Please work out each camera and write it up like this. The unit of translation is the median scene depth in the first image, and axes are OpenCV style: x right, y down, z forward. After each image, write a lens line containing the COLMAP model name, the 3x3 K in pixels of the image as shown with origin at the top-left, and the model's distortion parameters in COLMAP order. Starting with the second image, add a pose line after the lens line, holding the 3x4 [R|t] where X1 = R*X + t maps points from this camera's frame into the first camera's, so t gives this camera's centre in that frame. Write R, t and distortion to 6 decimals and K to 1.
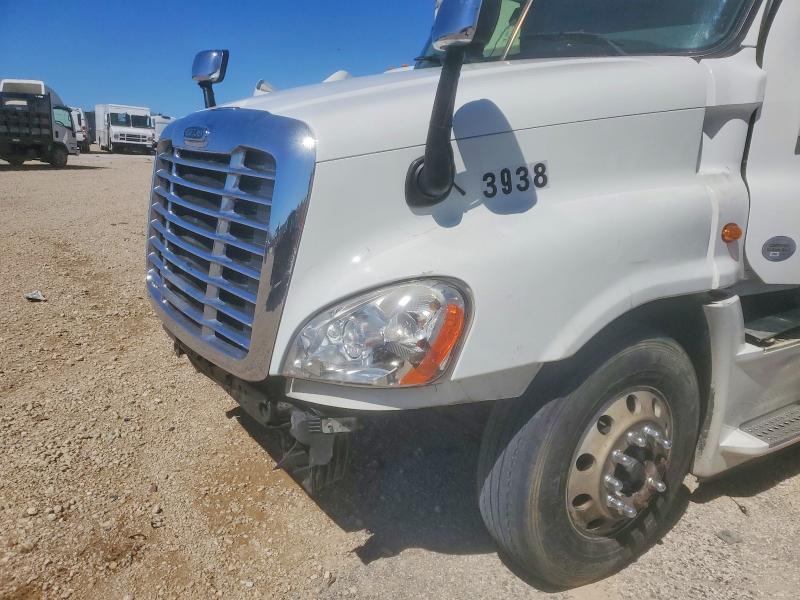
lens RADIAL K [[622.0, 0, 403.3], [0, 622.0, 311.1], [0, 0, 1]] dist [0.036658, -0.007791]
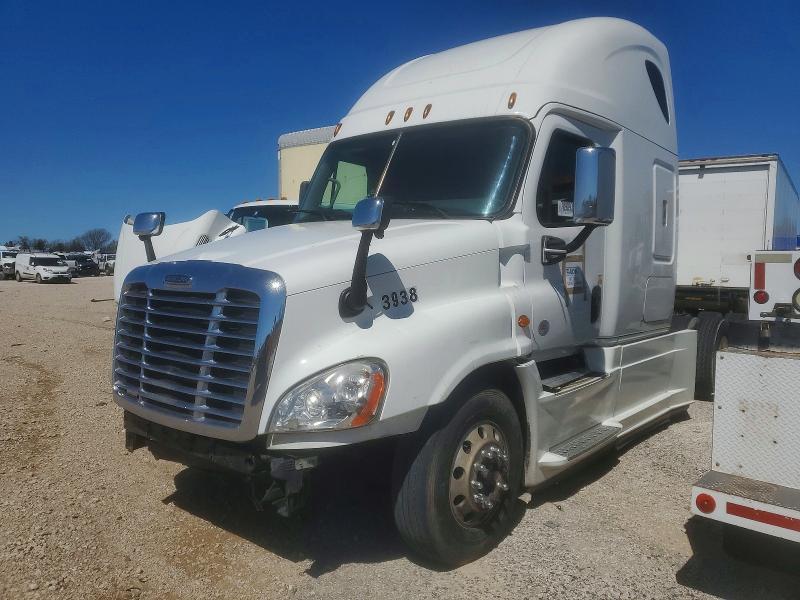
lens RADIAL K [[622.0, 0, 403.3], [0, 622.0, 311.1], [0, 0, 1]] dist [0.036658, -0.007791]
pose [[0.961950, -0.065836, 0.265175, -0.221288], [0.108969, 0.982451, -0.151378, 0.065310], [-0.250556, 0.174514, 0.952243, -0.501372]]
